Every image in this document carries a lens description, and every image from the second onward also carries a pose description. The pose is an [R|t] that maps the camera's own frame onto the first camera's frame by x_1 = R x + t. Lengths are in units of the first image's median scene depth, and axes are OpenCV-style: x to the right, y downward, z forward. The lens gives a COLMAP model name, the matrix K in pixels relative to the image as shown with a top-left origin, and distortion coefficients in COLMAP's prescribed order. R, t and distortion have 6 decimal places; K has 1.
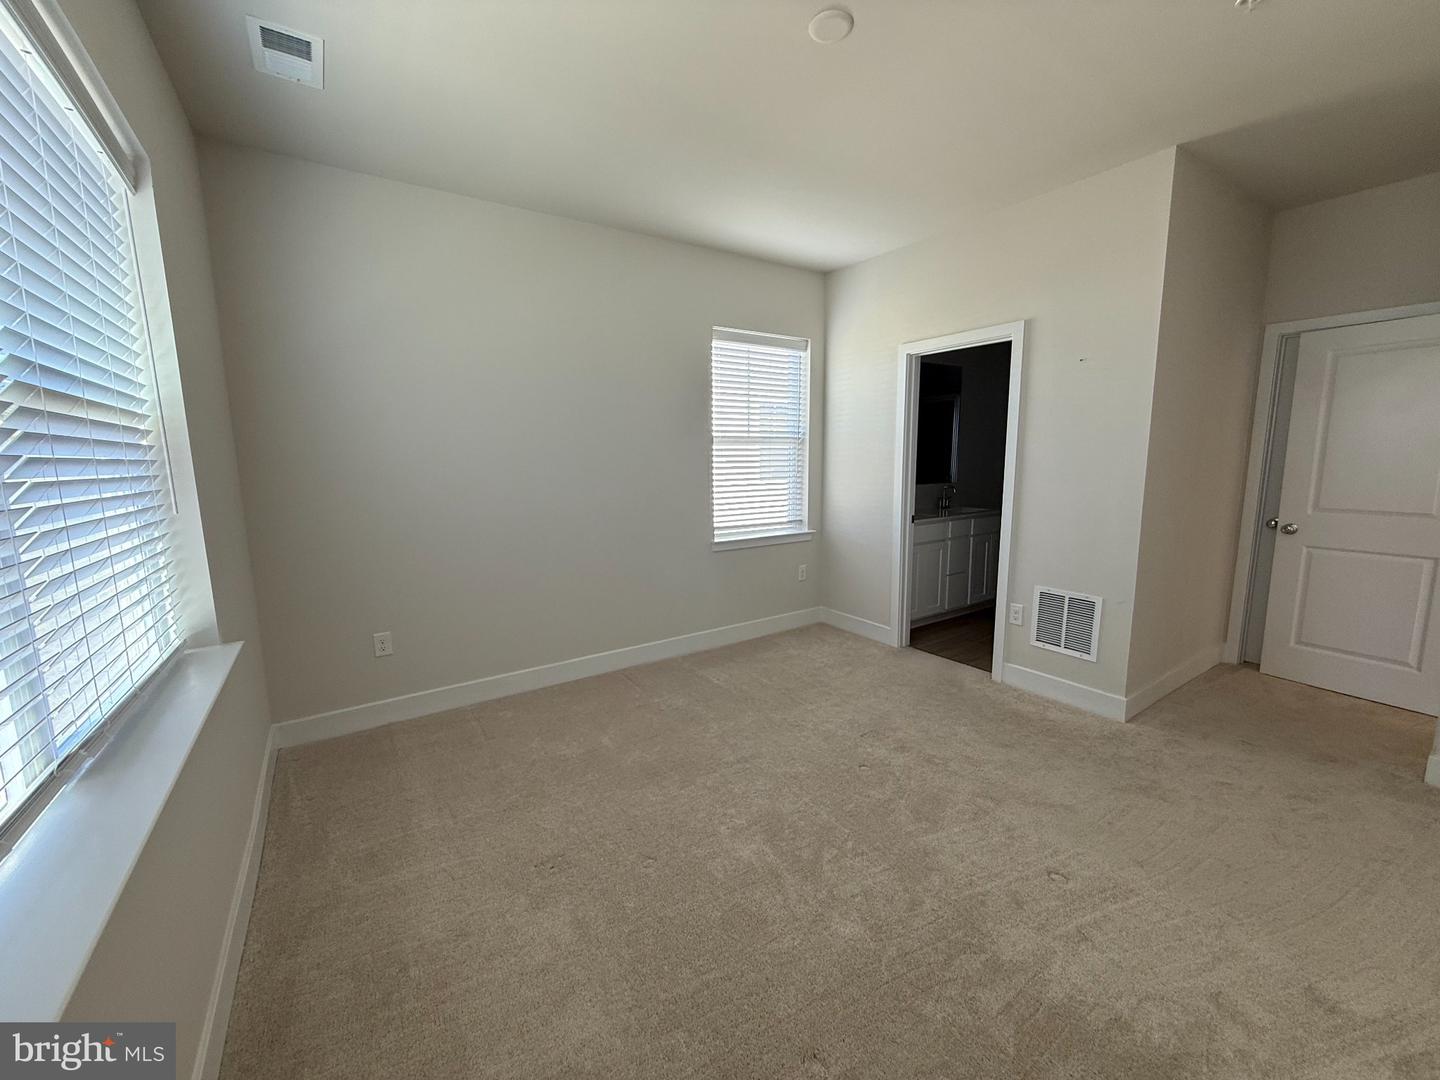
lens RADIAL K [[574.3, 0, 716.0], [0, 574.3, 538.2], [0, 0, 1]] dist [-0.000199, -0.000101]
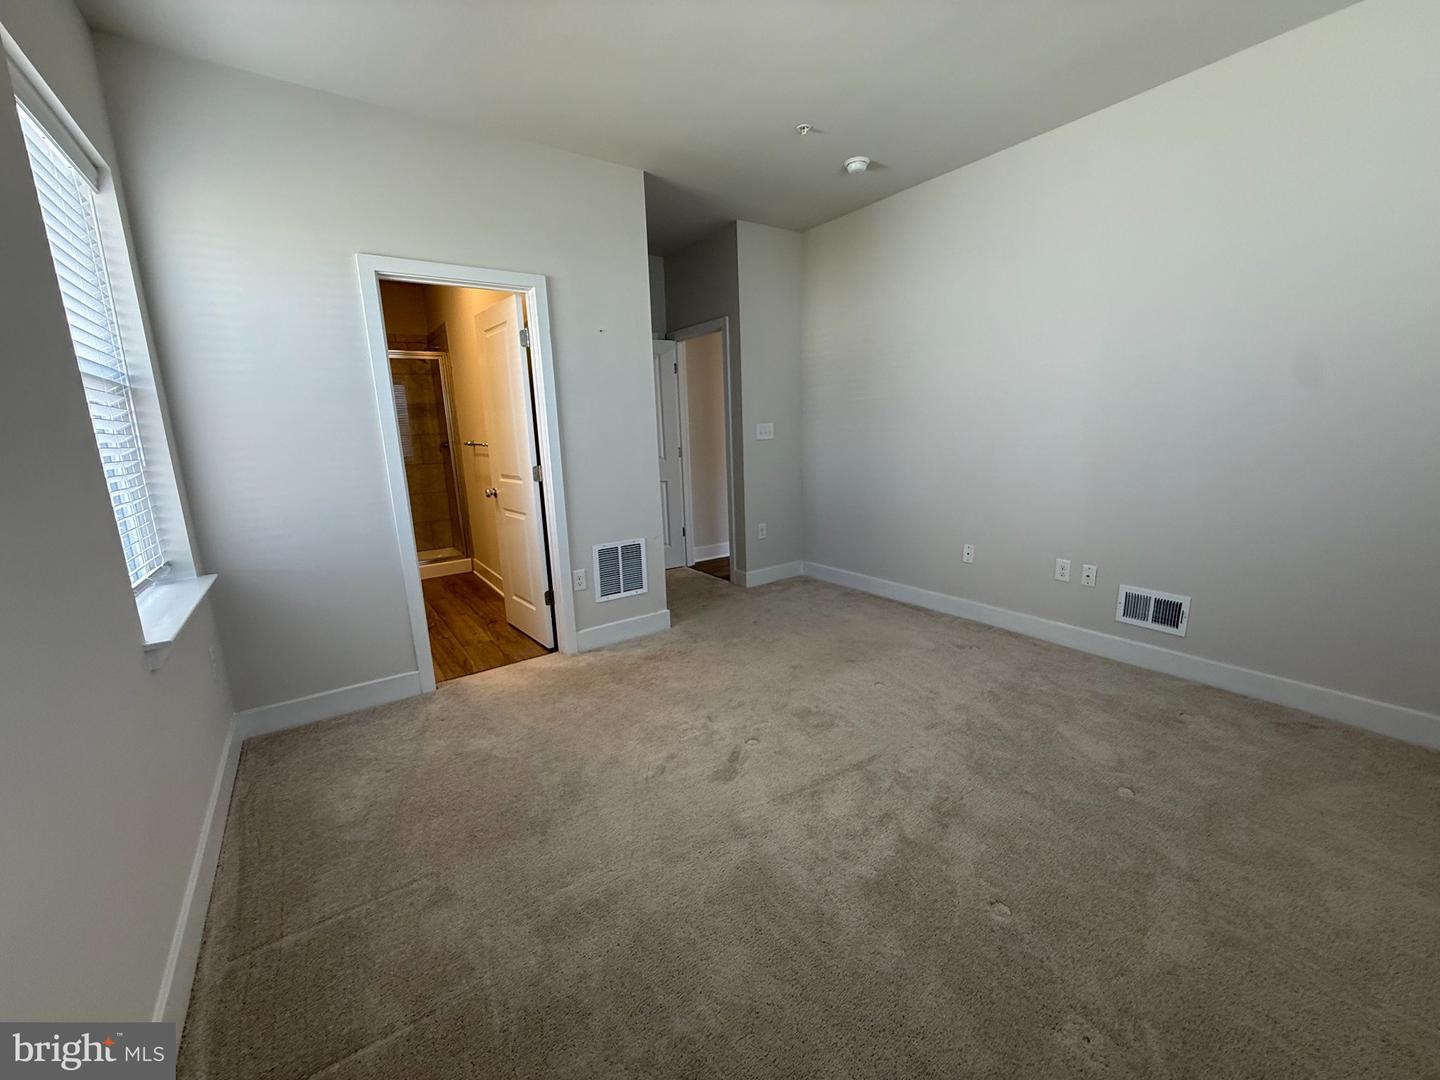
lens RADIAL K [[574.3, 0, 716.0], [0, 574.3, 538.2], [0, 0, 1]] dist [-0.000199, -0.000101]
pose [[-0.024258, -0.181713, 0.983052, -0.449653], [0.178856, 0.966687, 0.183101, -0.078333], [-0.983576, 0.180267, 0.009051, 0.736060]]
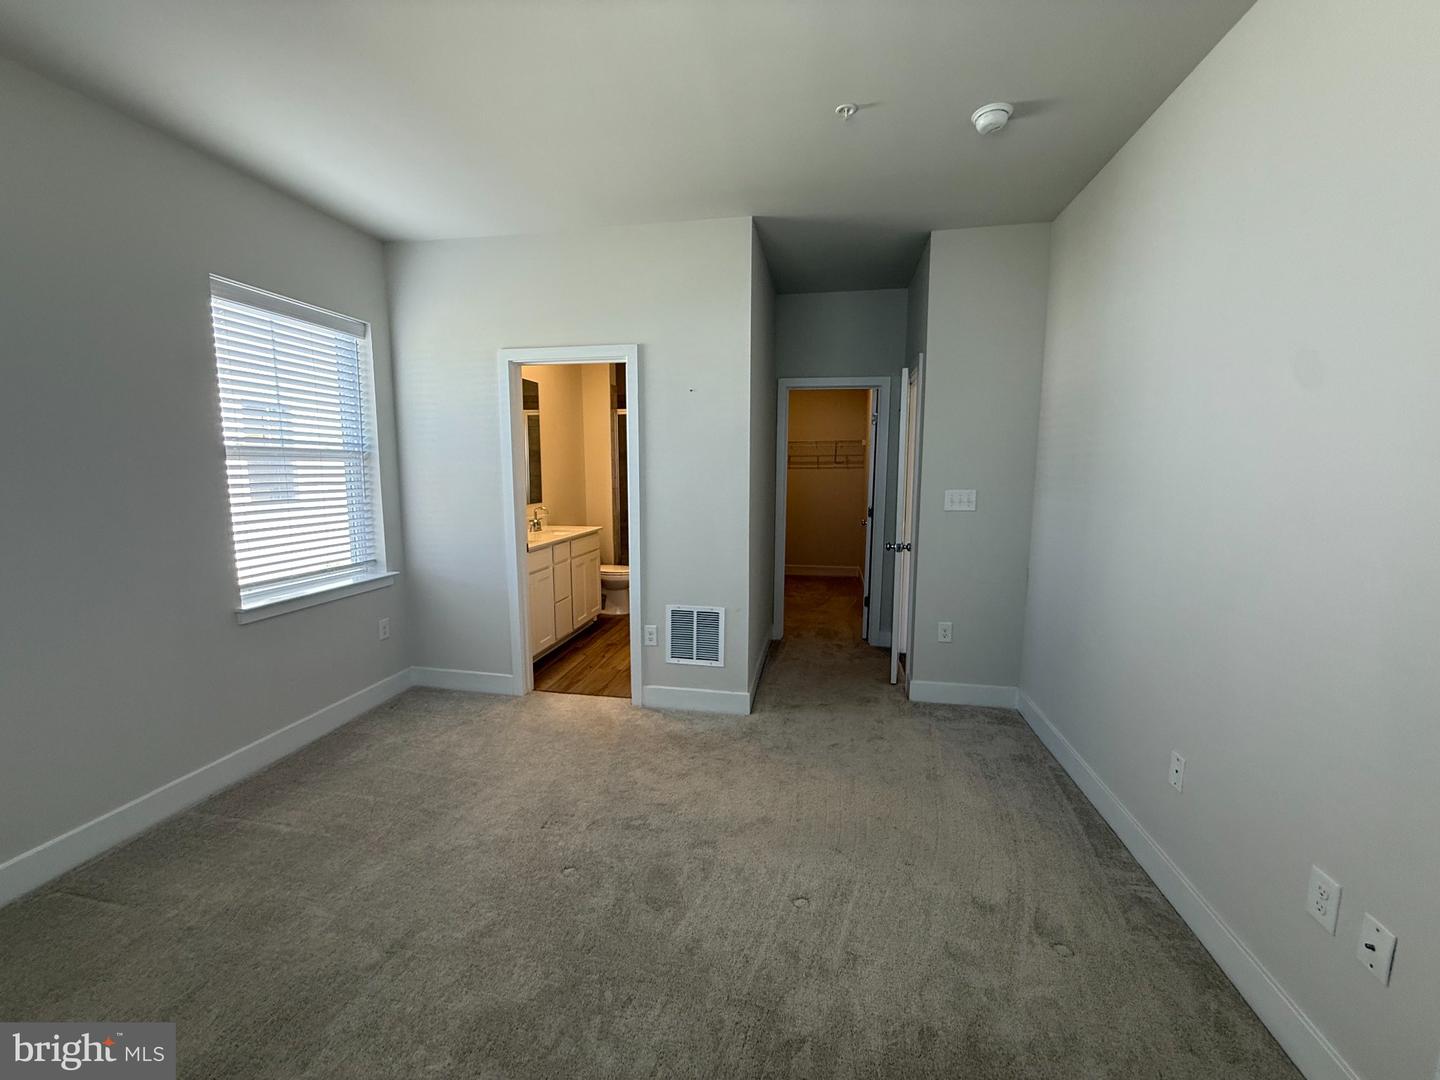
lens RADIAL K [[574.3, 0, 716.0], [0, 574.3, 538.2], [0, 0, 1]] dist [-0.000199, -0.000101]
pose [[0.701293, -0.074000, 0.709022, -0.096850], [0.091090, 0.995747, 0.013829, -0.040430], [-0.707029, 0.054887, 0.705051, 0.197921]]
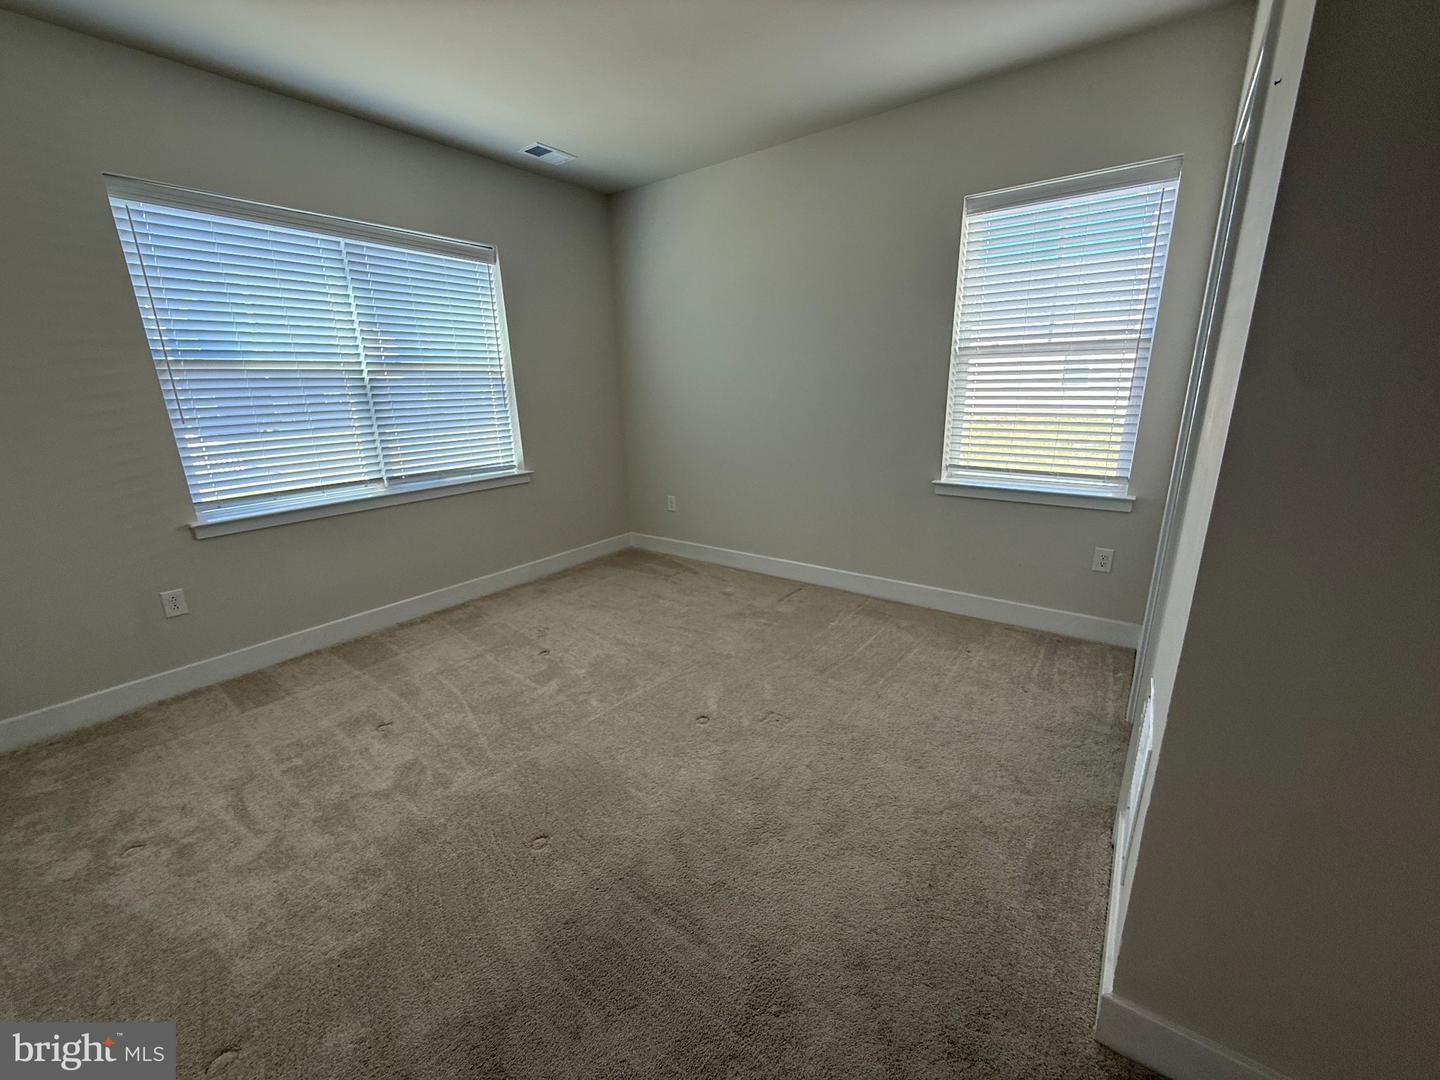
lens RADIAL K [[574.3, 0, 716.0], [0, 574.3, 538.2], [0, 0, 1]] dist [-0.000199, -0.000101]
pose [[0.330621, 0.252838, -0.909265, 0.786166], [-0.116025, 0.967027, 0.226711, -0.077870], [0.936604, 0.030542, 0.349055, 0.508425]]
